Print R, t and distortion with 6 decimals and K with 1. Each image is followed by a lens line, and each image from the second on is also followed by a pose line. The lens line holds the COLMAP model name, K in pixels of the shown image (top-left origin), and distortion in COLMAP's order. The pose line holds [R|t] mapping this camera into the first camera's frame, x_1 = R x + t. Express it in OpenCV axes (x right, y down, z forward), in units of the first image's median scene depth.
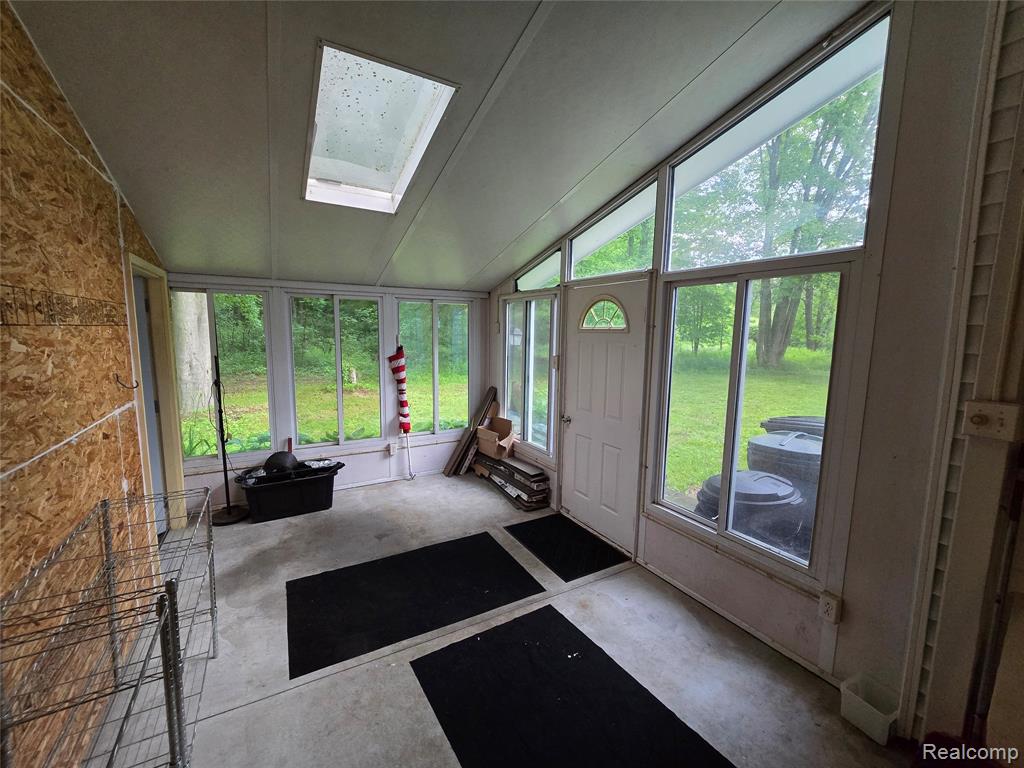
lens RADIAL K [[417.5, 0, 511.0], [0, 417.5, 383.2], [0, 0, 1]] dist [-0.000232, -0.000631]
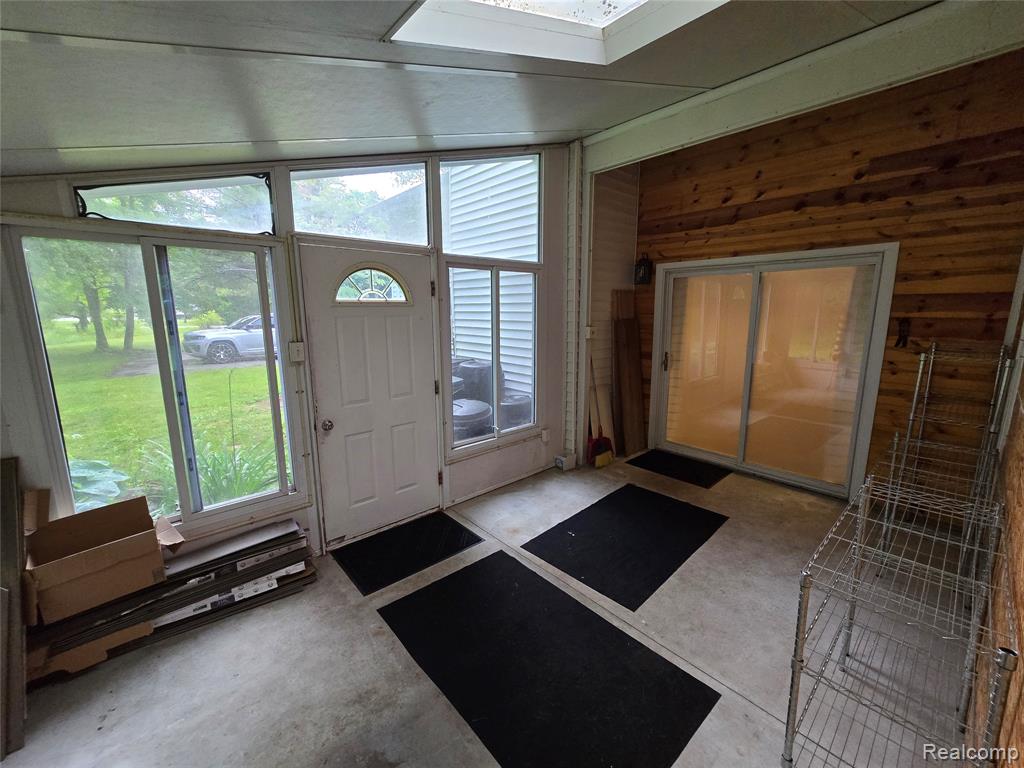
lens RADIAL K [[417.5, 0, 511.0], [0, 417.5, 383.2], [0, 0, 1]] dist [-0.000232, -0.000631]
pose [[-0.204380, -0.184911, 0.961268, -0.692594], [0.128343, 0.968458, 0.213581, -0.111422], [-0.970442, 0.167024, -0.174201, 0.871224]]
